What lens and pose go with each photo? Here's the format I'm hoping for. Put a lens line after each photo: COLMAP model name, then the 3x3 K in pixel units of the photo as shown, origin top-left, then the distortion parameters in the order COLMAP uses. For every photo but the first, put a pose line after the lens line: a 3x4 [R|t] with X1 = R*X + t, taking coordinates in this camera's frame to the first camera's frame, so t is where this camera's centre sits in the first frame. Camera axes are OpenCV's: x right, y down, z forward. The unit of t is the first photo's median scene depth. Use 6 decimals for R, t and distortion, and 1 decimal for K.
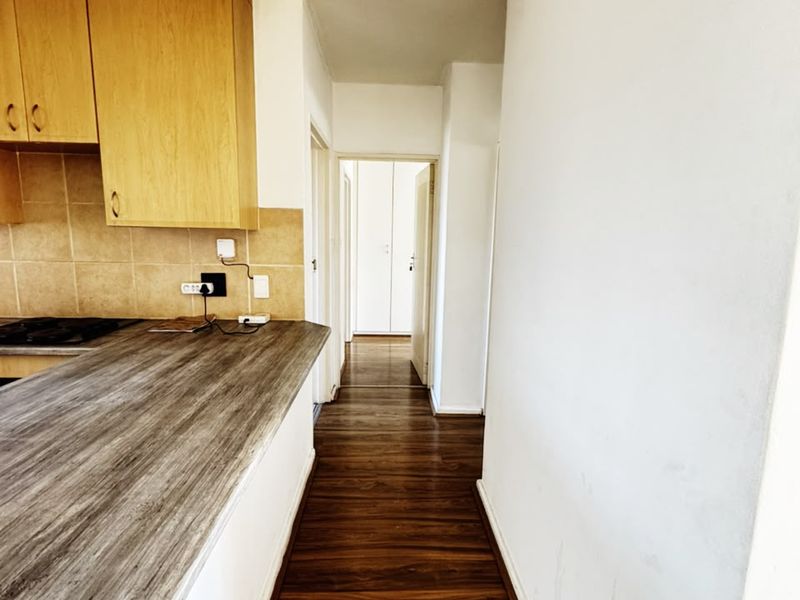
lens RADIAL K [[427.7, 0, 401.0], [0, 427.7, 296.0], [0, 0, 1]] dist [0.001415, 0.003254]
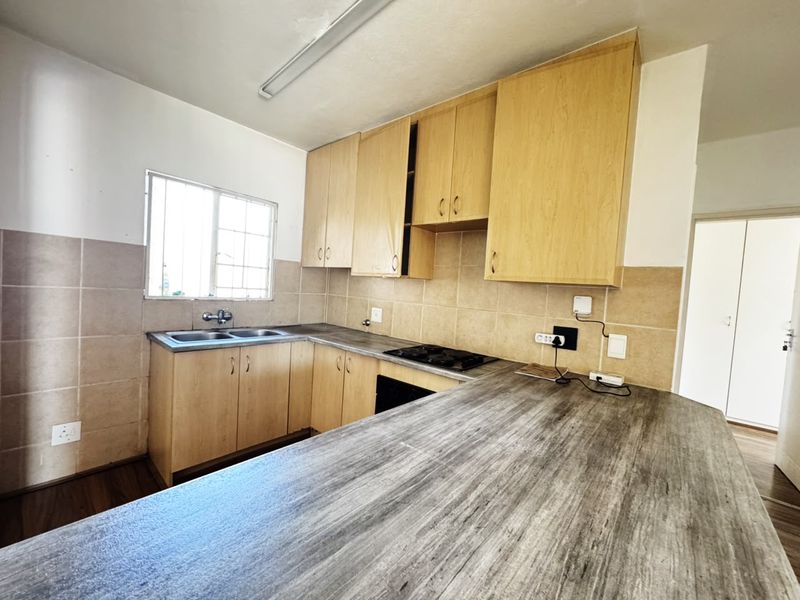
lens RADIAL K [[319.6, 0, 401.0], [0, 319.6, 300.5], [0, 0, 1]] dist [-0.000467, -0.000008]
pose [[0.736617, 0.053816, -0.674165, -0.222615], [-0.148017, 0.985491, -0.083061, 0.009438], [0.659914, 0.160972, 0.733895, 0.136663]]
